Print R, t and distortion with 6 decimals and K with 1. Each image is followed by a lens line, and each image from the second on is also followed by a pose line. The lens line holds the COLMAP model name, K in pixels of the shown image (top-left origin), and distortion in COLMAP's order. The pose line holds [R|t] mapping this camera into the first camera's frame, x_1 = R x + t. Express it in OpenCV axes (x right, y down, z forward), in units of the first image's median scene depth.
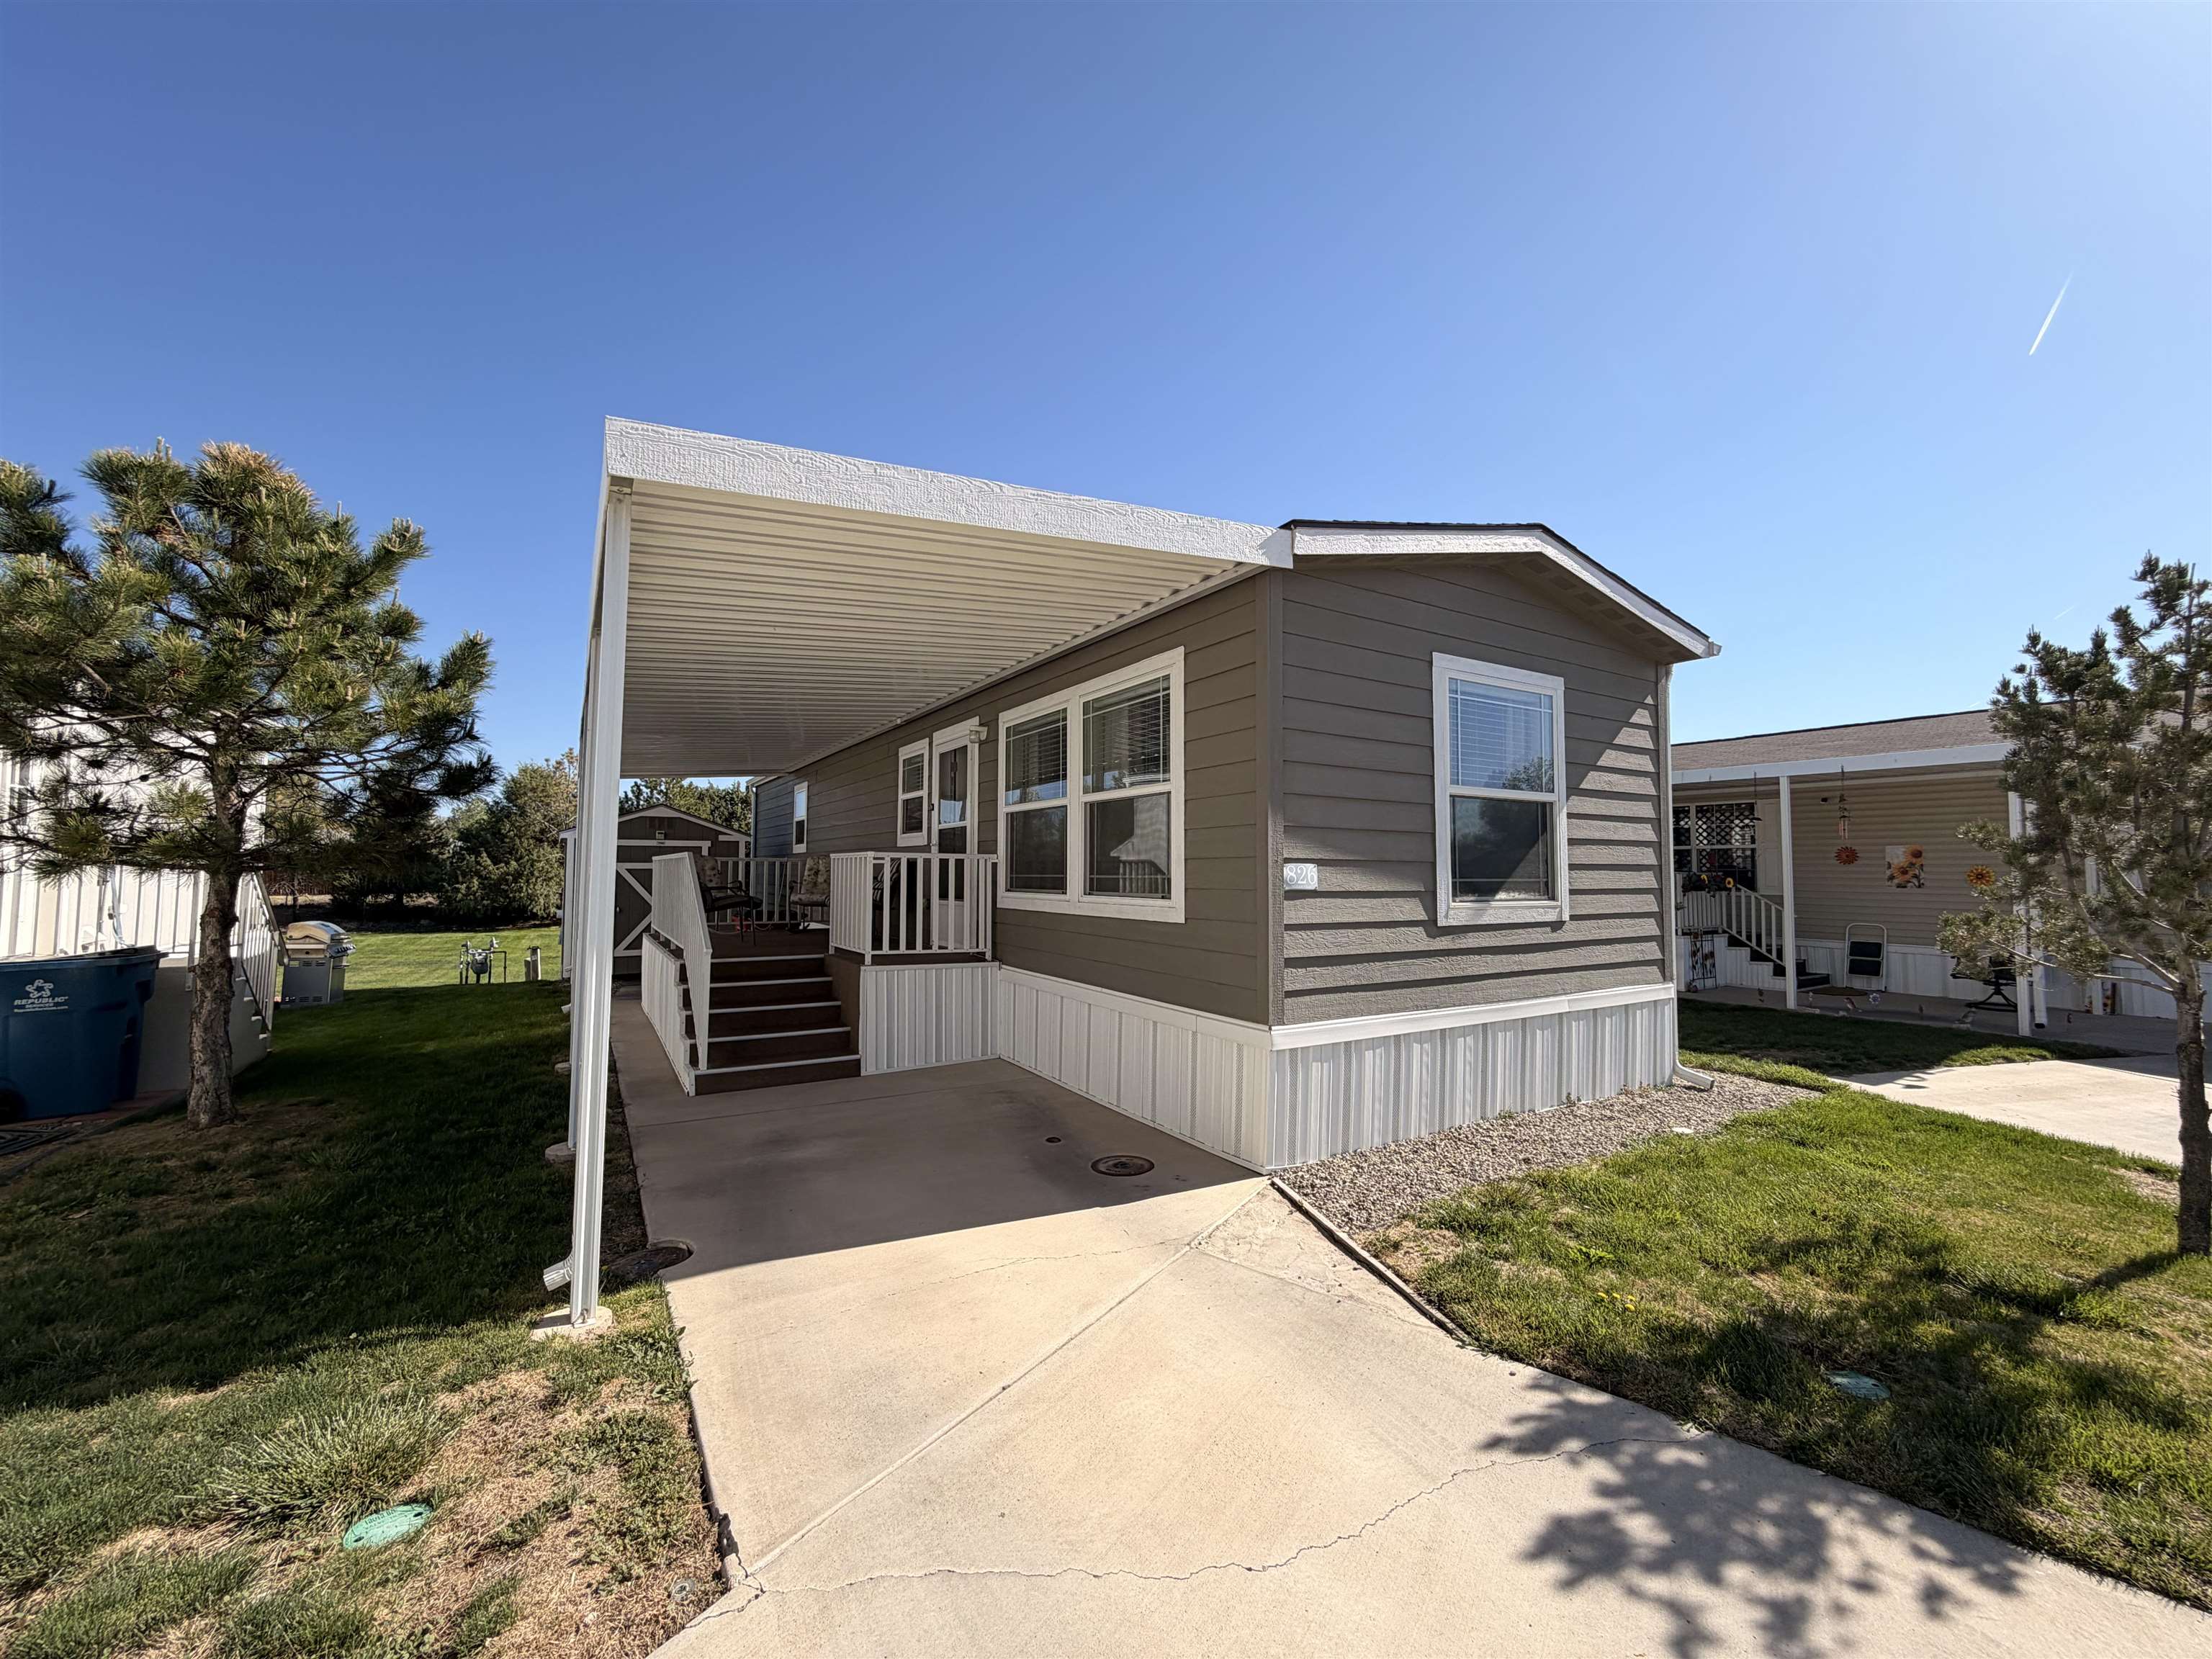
lens RADIAL K [[882.1, 0, 1100.6], [0, 882.1, 827.4], [0, 0, 1]] dist [-0.002190, 0.001125]
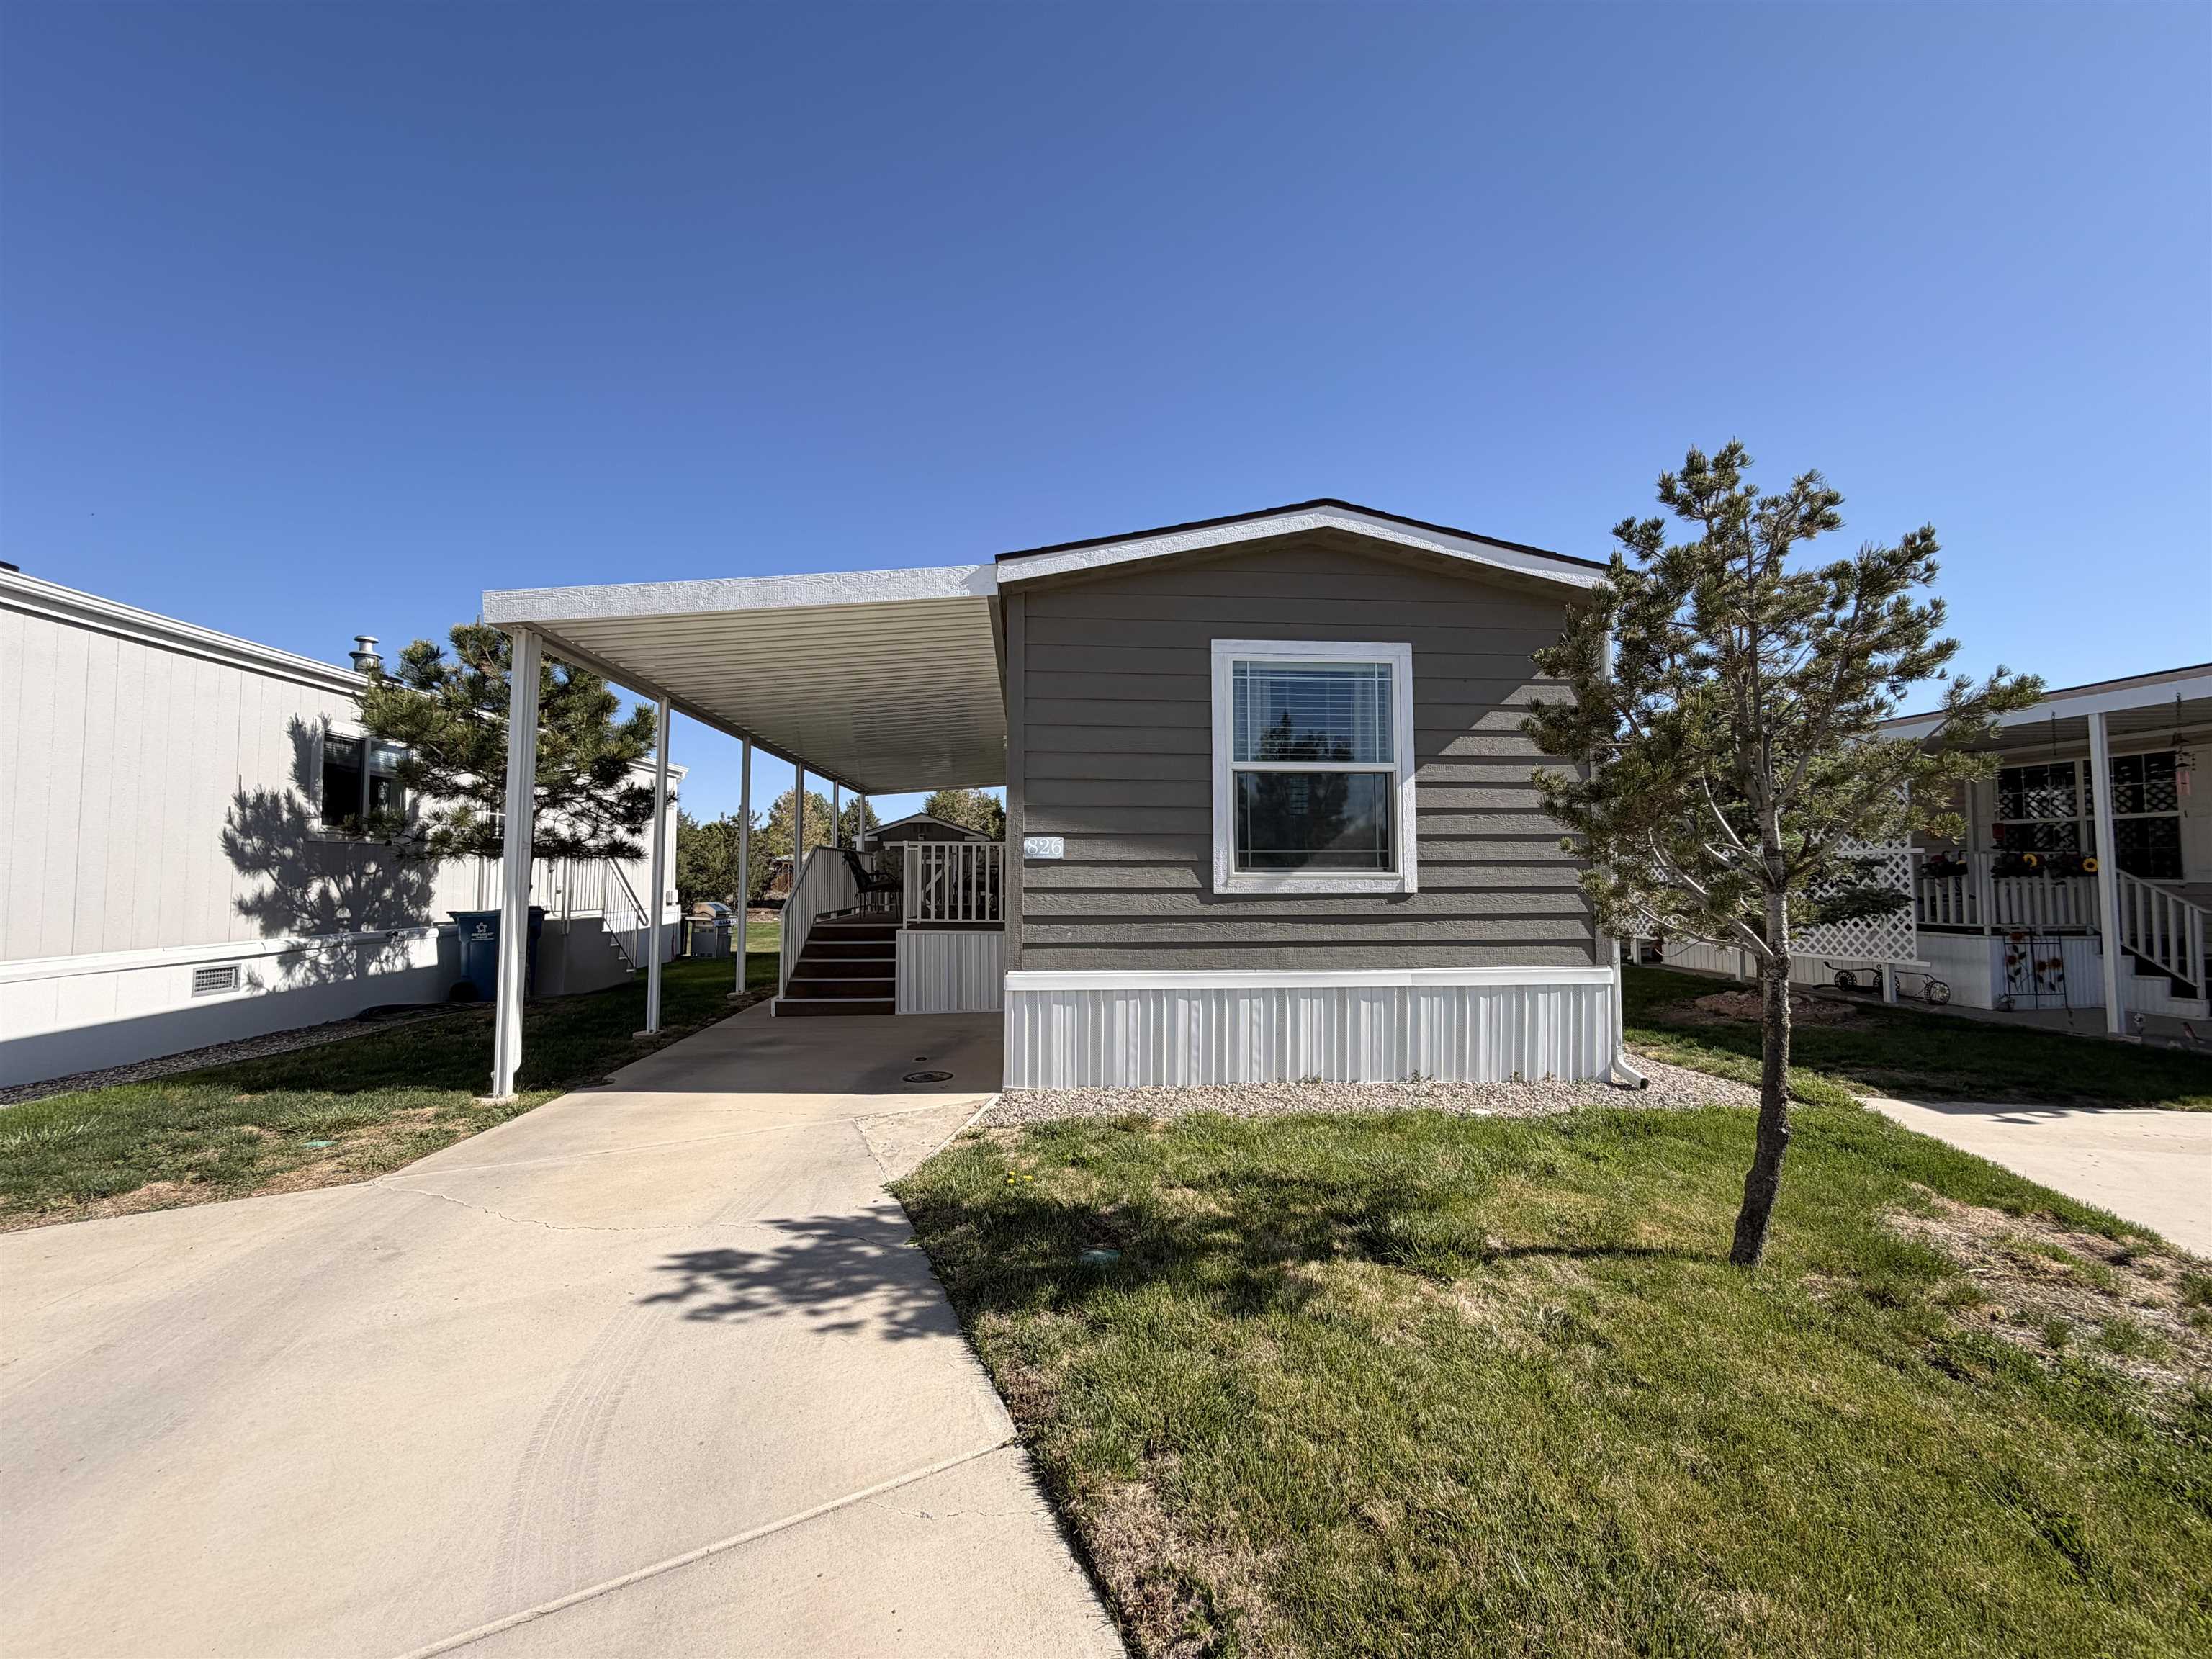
lens RADIAL K [[882.1, 0, 1097.3], [0, 882.1, 829.1], [0, 0, 1]] dist [-0.002190, 0.001125]
pose [[0.894148, -0.029499, -0.446800, 0.727122], [0.028945, 0.999548, -0.008067, 0.037214], [0.446836, -0.005720, 0.894598, -0.027288]]
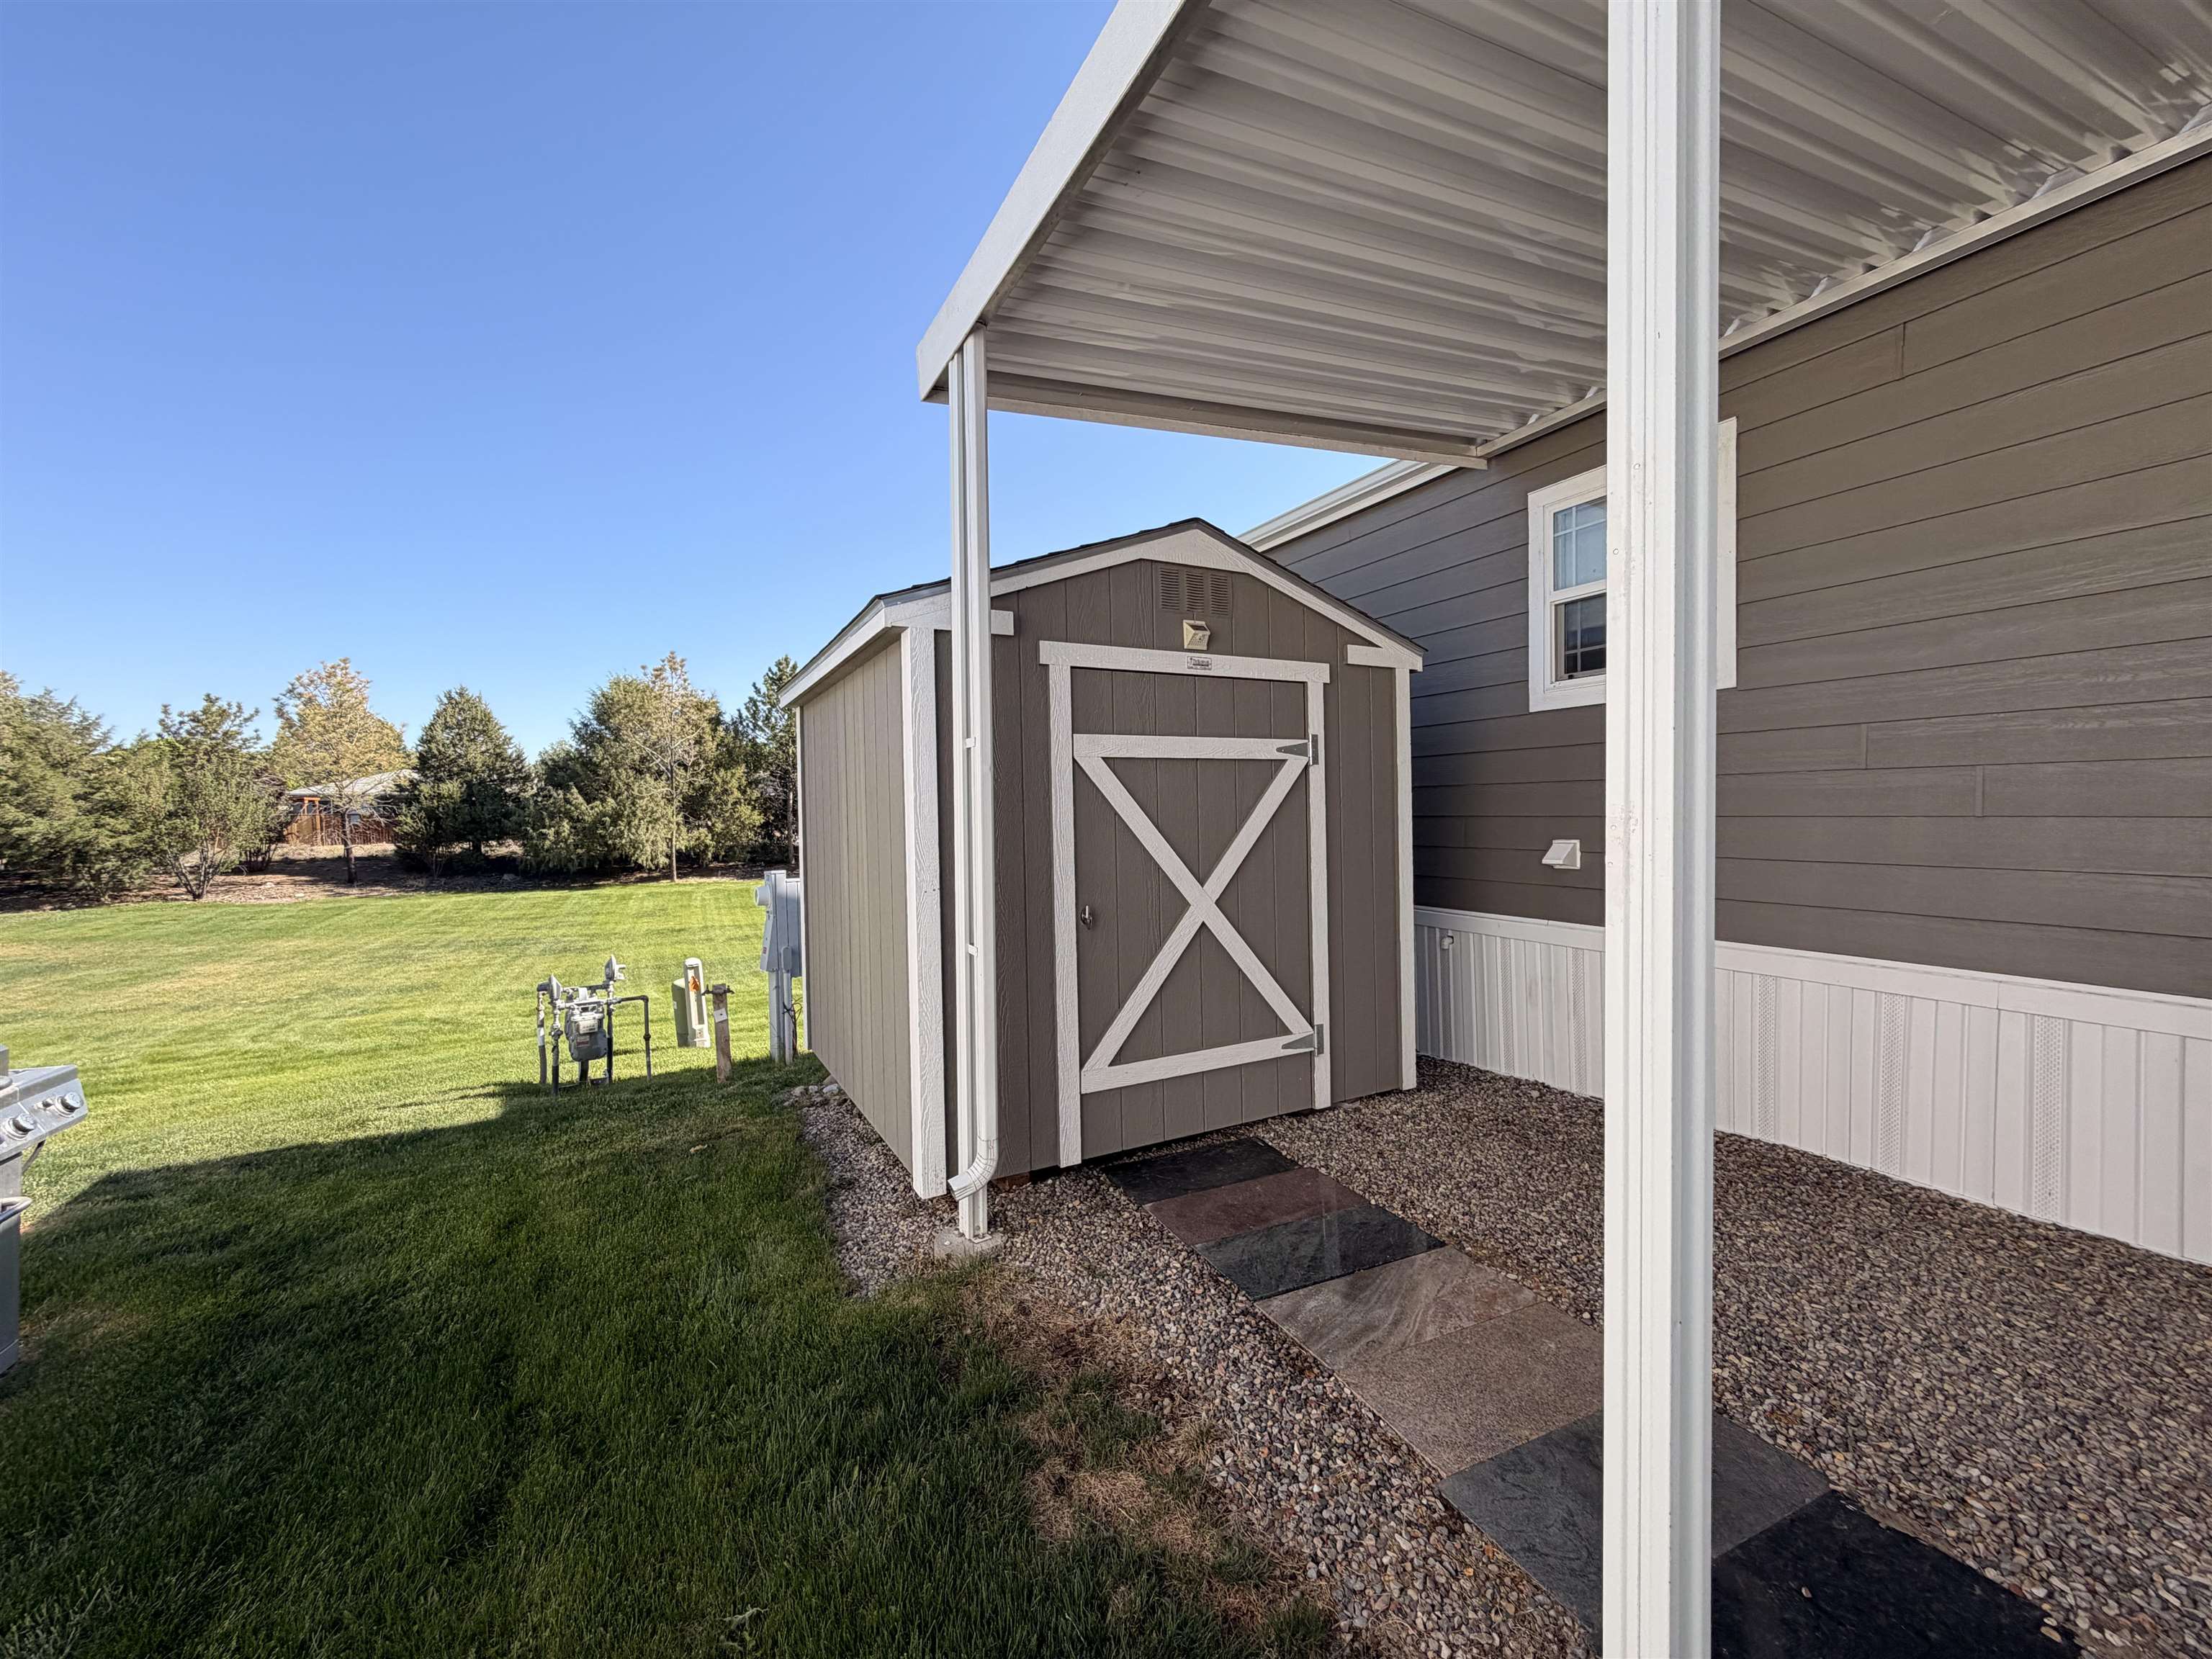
lens RADIAL K [[882.1, 0, 1094.2], [0, 882.1, 832.7], [0, 0, 1]] dist [-0.002190, 0.001125]
pose [[0.996941, -0.012512, -0.077153, -1.221853], [0.018416, 0.996915, 0.076299, 0.115860], [0.075960, -0.077486, 0.994096, 1.731192]]
